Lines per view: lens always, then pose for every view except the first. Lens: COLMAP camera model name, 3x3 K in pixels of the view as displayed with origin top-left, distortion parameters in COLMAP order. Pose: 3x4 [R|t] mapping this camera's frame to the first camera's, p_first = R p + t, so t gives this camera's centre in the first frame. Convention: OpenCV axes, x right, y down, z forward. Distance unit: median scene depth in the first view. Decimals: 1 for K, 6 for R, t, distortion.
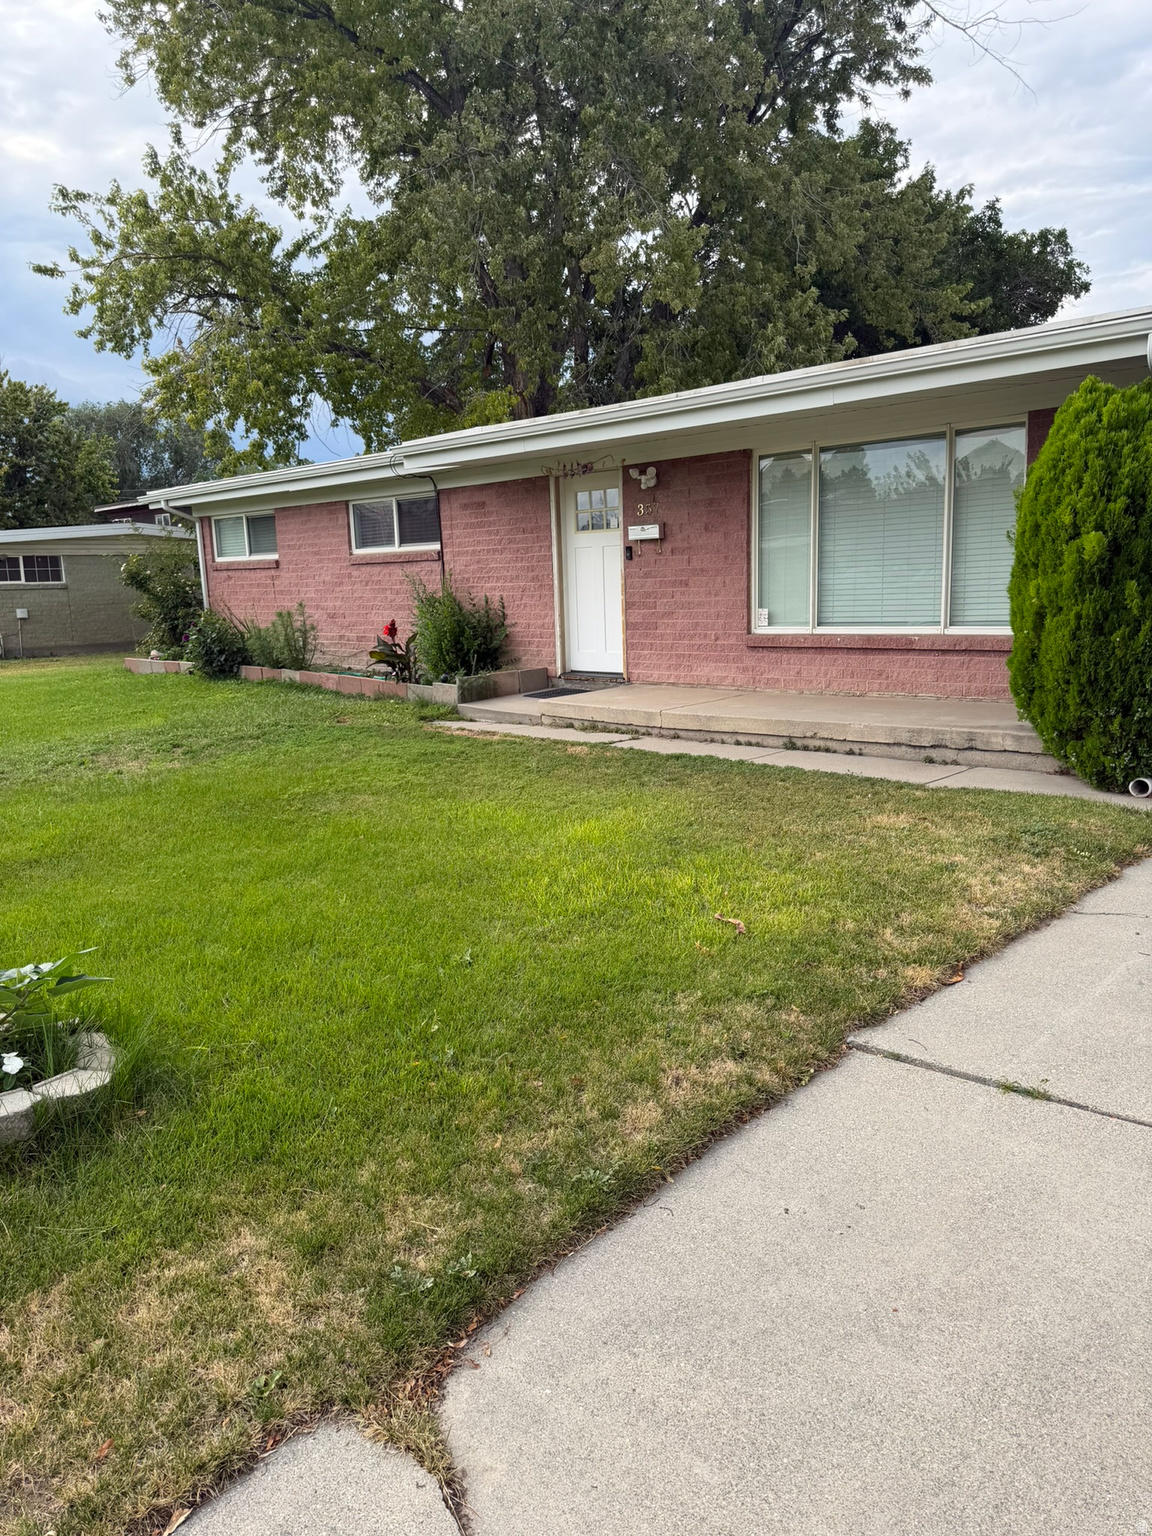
lens RADIAL K [[1066.7, 0, 576.0], [0, 1066.7, 768.0], [0, 0, 1]] dist [0.097748, -0.181524]
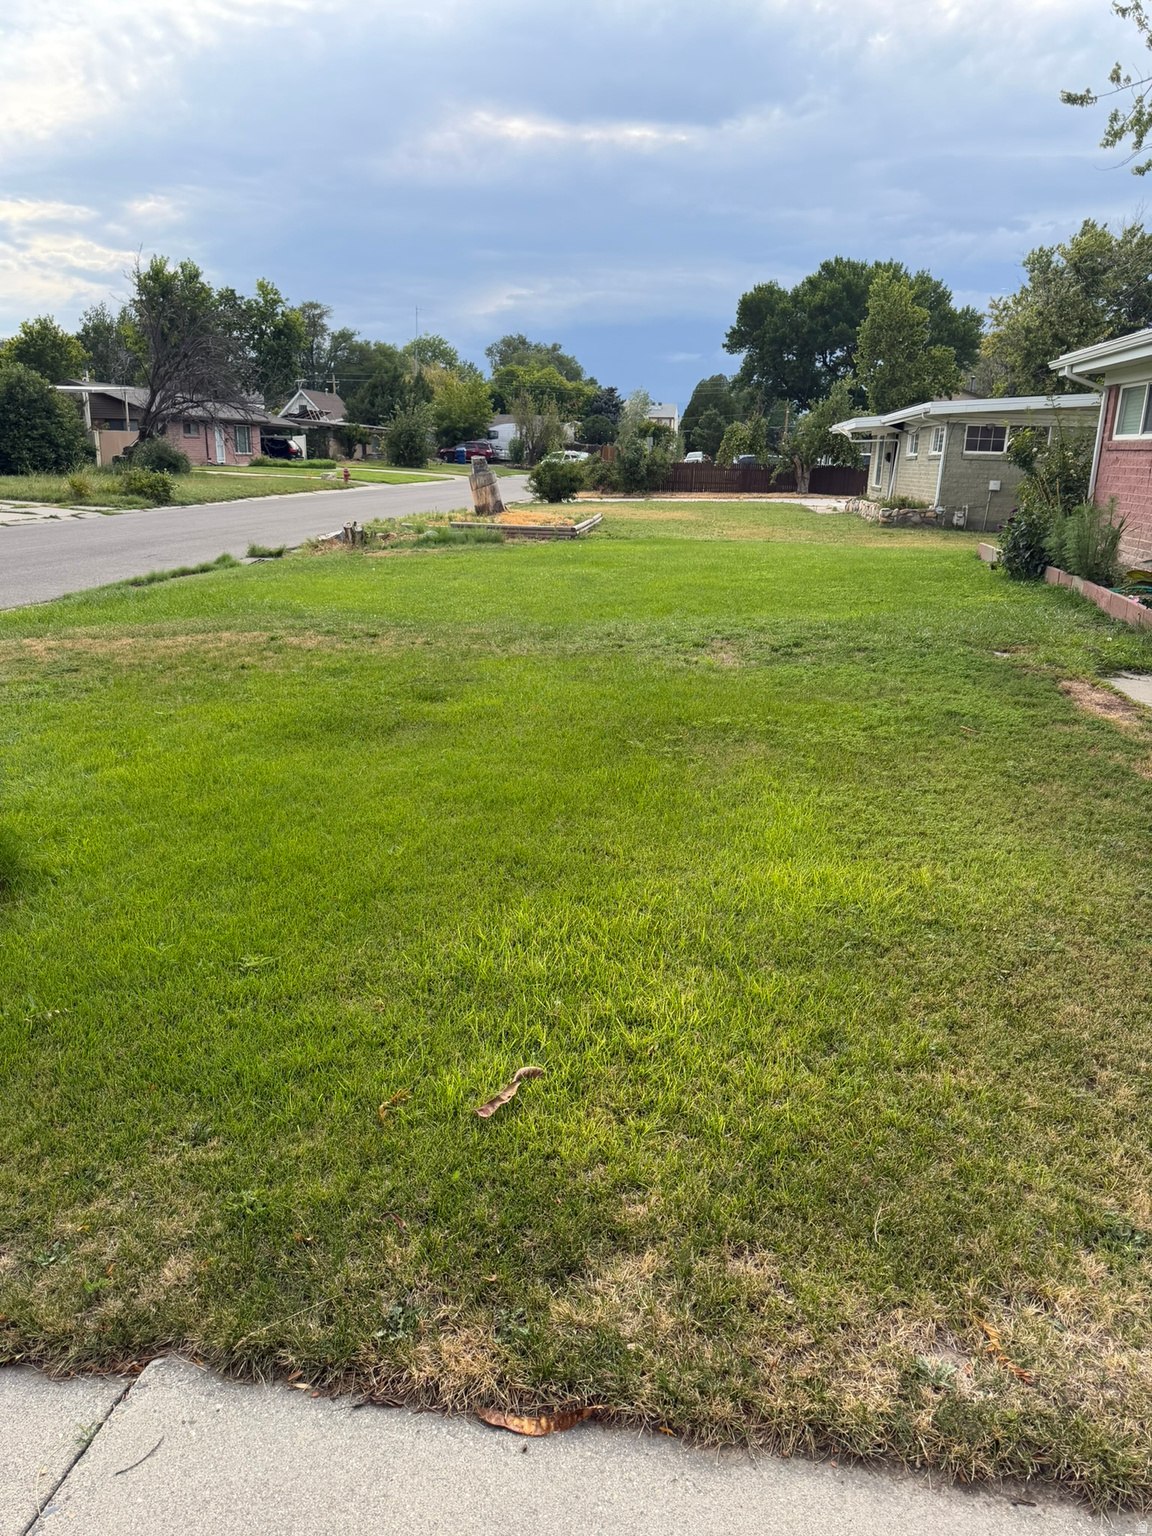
lens RADIAL K [[1086.9, 0, 576.0], [0, 1086.9, 768.0], [0, 0, 1]] dist [0.007641, 0.003642]
pose [[0.595639, 0.273840, -0.755133, 0.130892], [-0.188538, 0.961494, 0.199957, -0.035867], [0.780812, 0.023269, 0.624333, 0.144987]]
